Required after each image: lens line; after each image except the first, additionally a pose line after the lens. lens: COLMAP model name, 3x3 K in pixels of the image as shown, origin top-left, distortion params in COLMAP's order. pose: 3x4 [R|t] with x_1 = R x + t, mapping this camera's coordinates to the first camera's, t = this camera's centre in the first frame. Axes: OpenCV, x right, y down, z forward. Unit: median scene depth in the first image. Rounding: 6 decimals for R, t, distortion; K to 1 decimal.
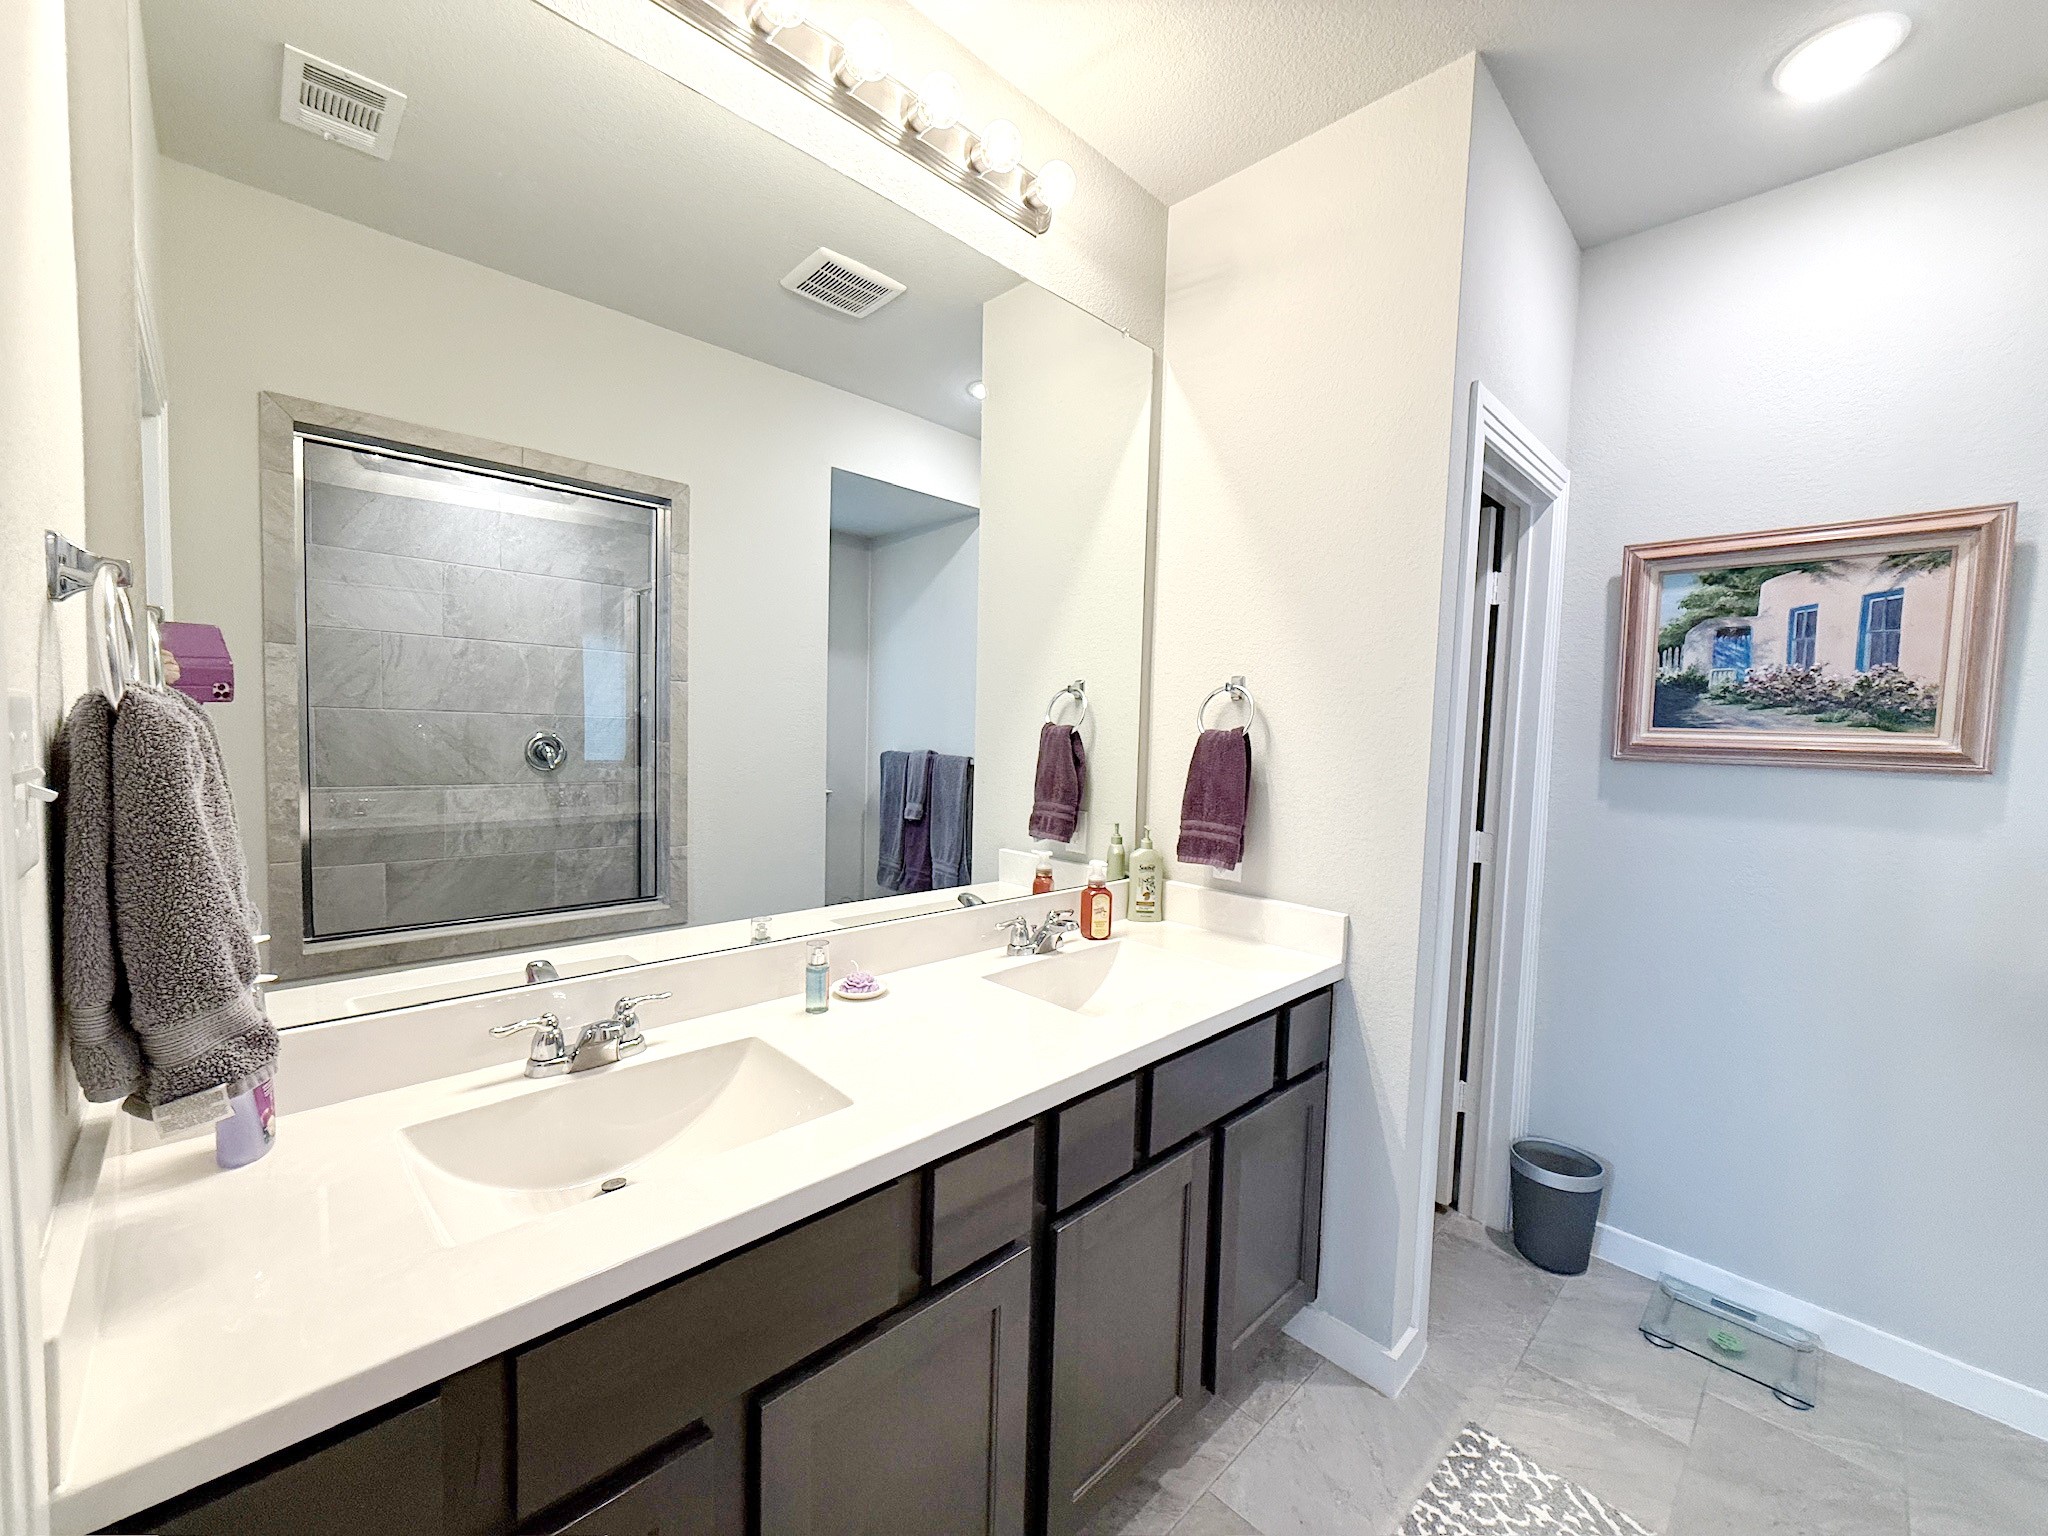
lens RADIAL K [[817.7, 0, 1038.7], [0, 817.7, 774.9], [0, 0, 1]] dist [0.002092, -0.000250]
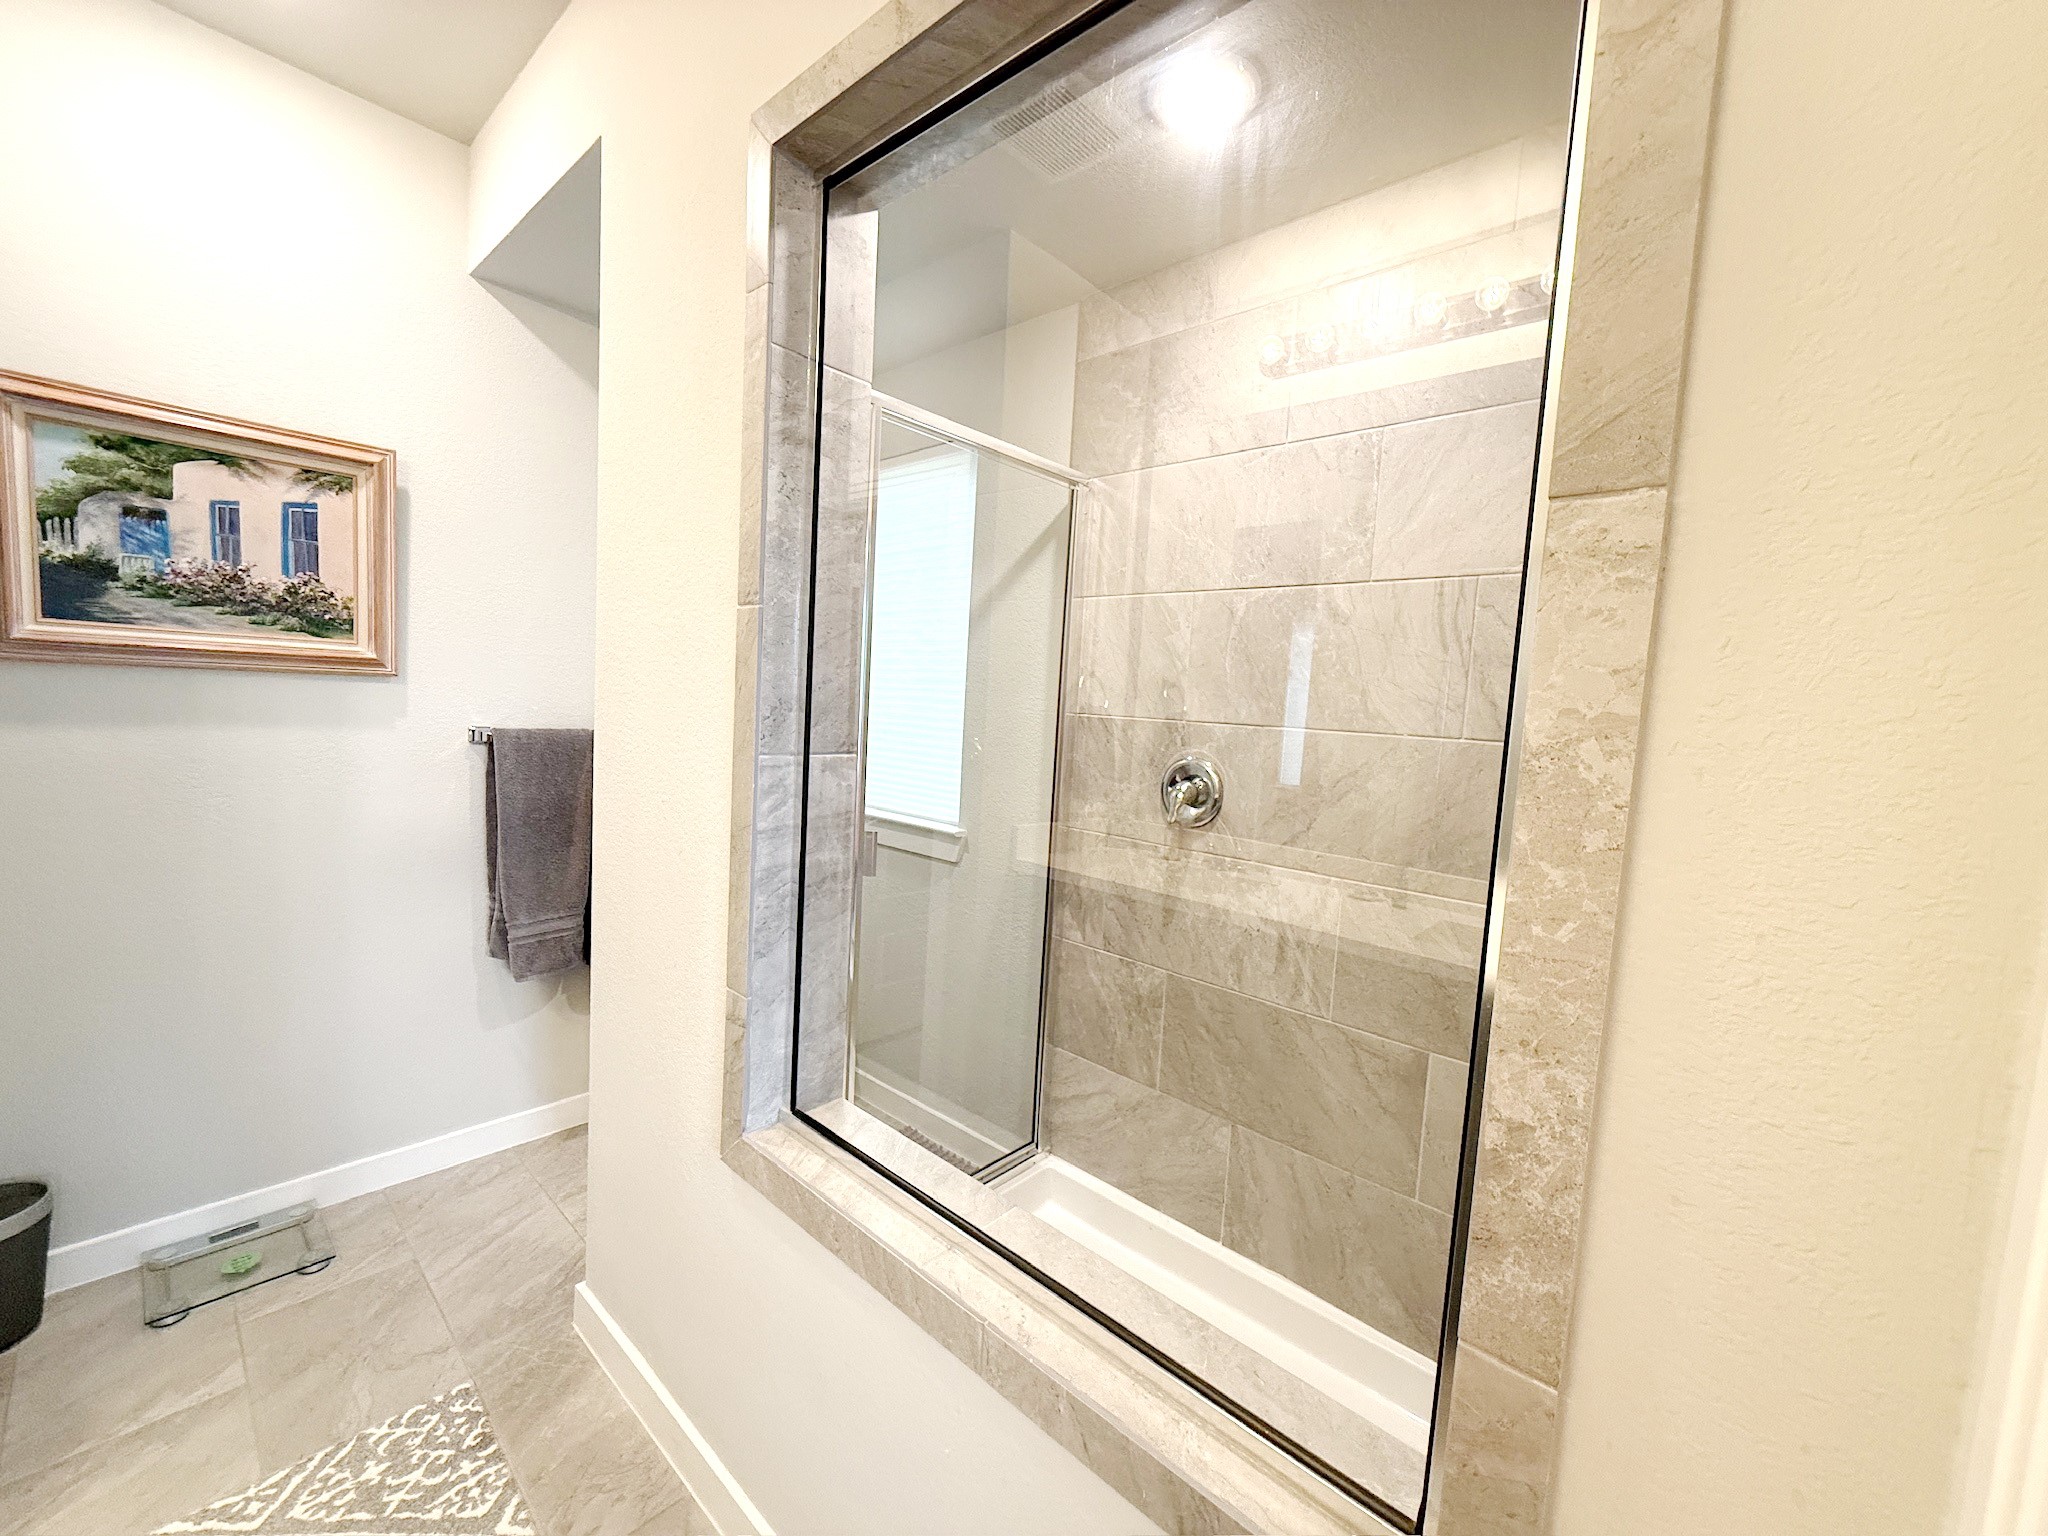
lens RADIAL K [[817.7, 0, 1029.5], [0, 817.7, 772.8], [0, 0, 1]] dist [0.002092, -0.000250]
pose [[-0.055108, -0.122649, 0.990919, -0.107029], [0.002888, 0.992403, 0.122993, -0.005029], [-0.998476, 0.009640, -0.054335, 0.114403]]
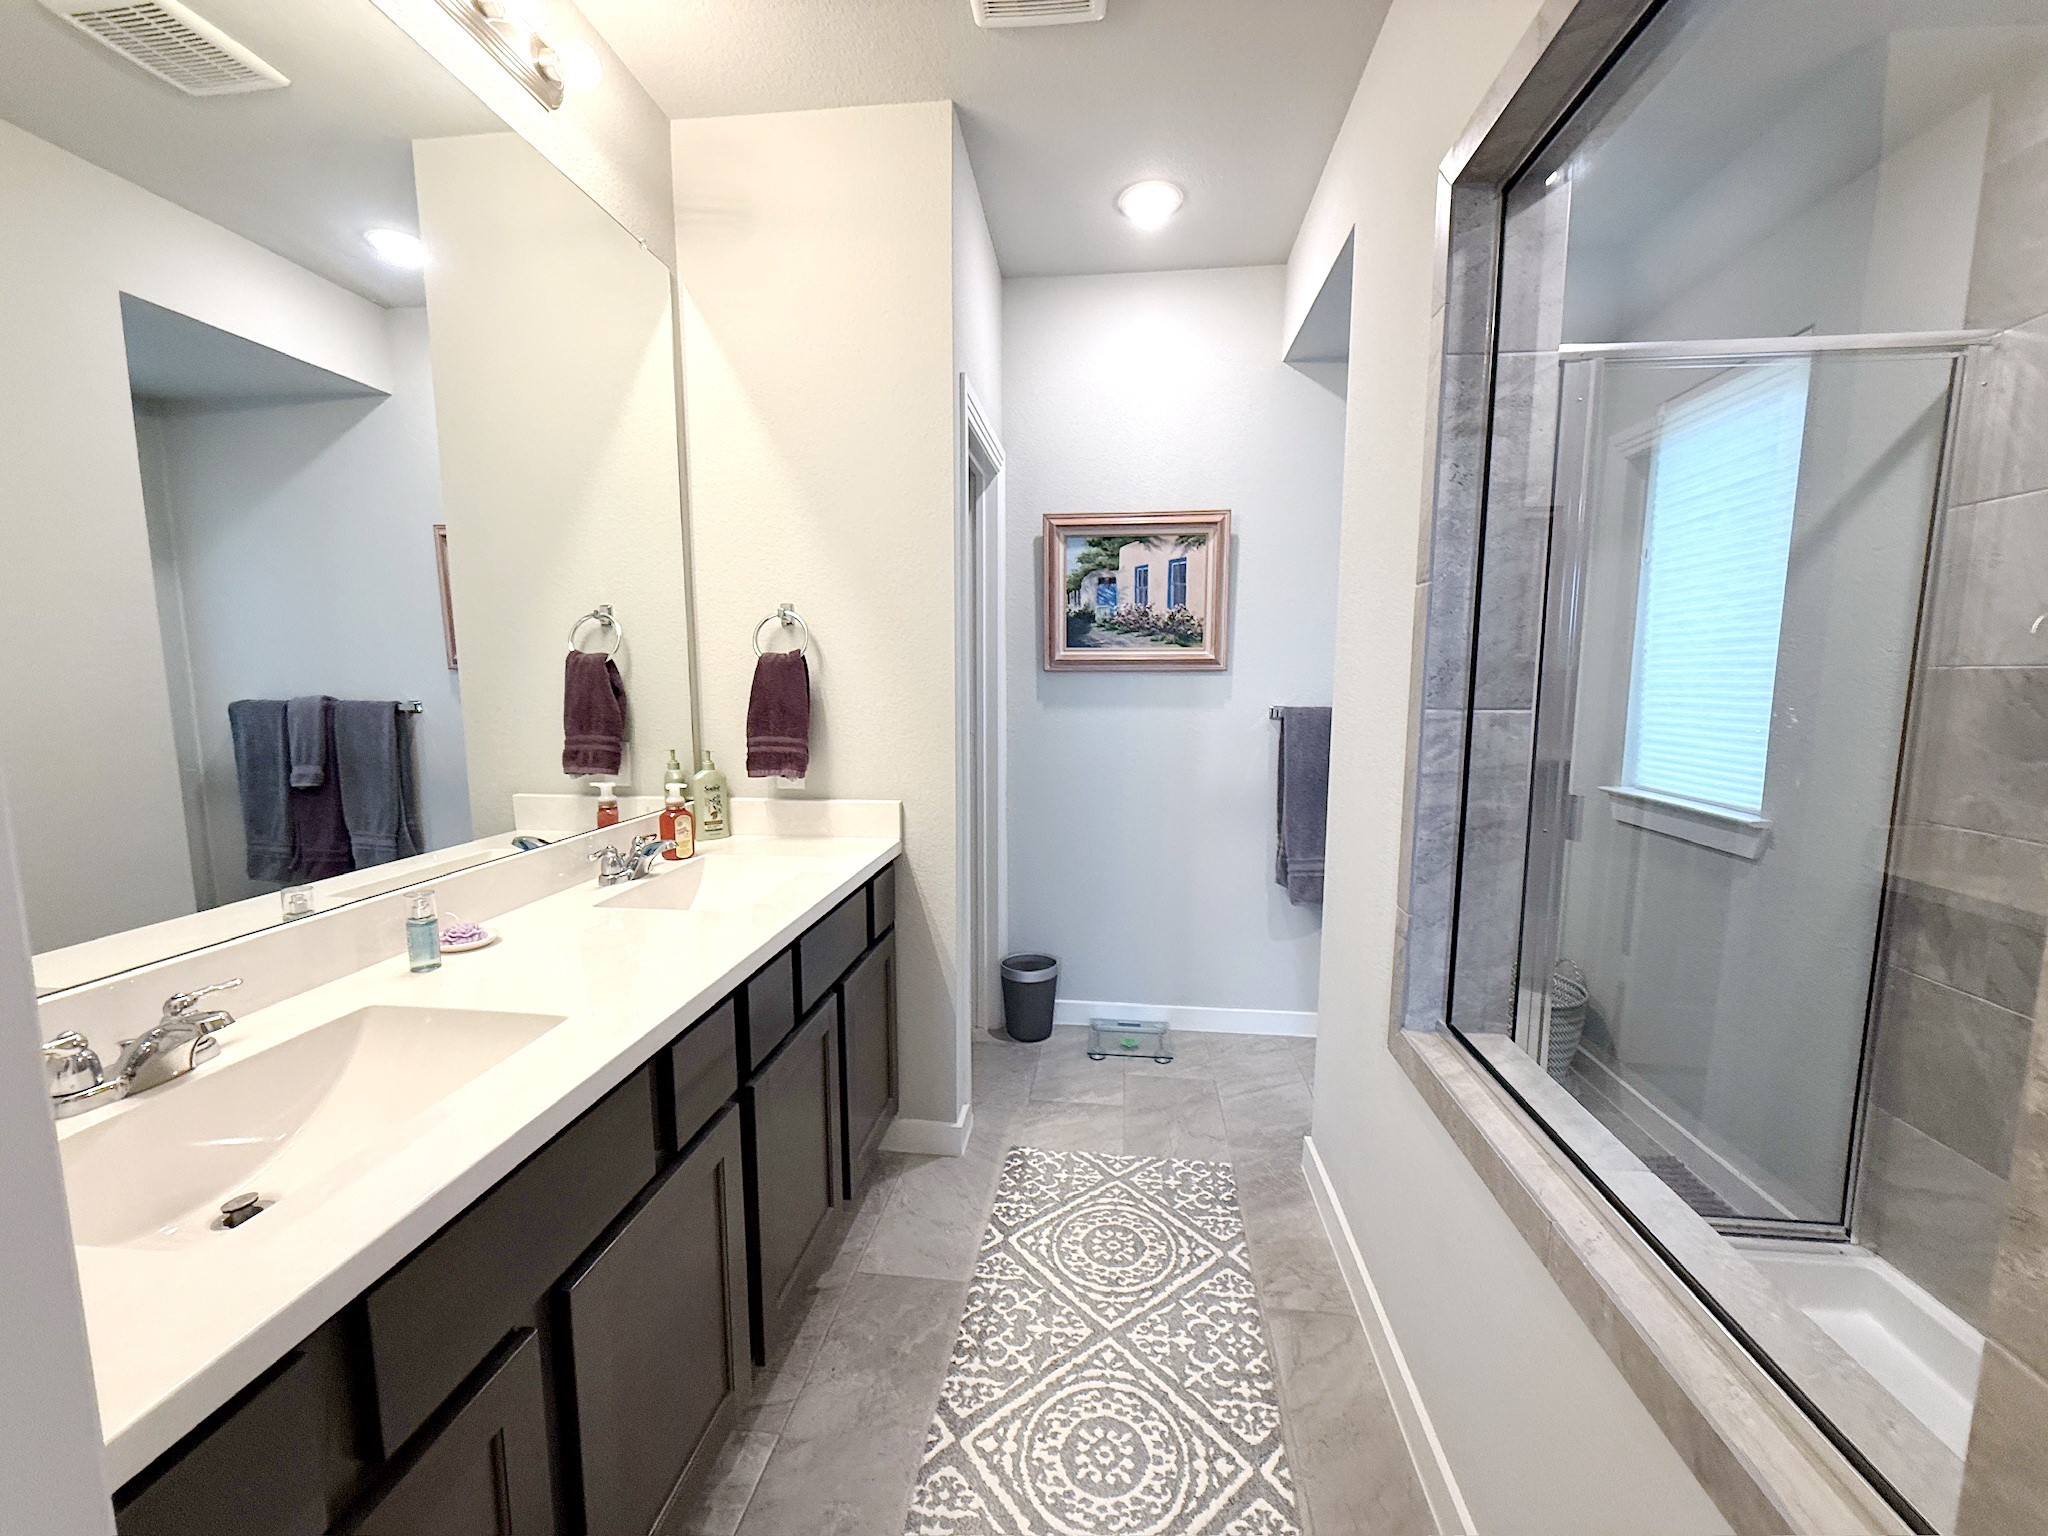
lens RADIAL K [[817.7, 0, 1034.6], [0, 817.7, 777.2], [0, 0, 1]] dist [0.002092, -0.000250]
pose [[0.773947, -0.109687, 0.623678, -0.220666], [0.062158, 0.993287, 0.097557, 0.026395], [-0.630192, -0.036737, 0.775569, -0.077260]]
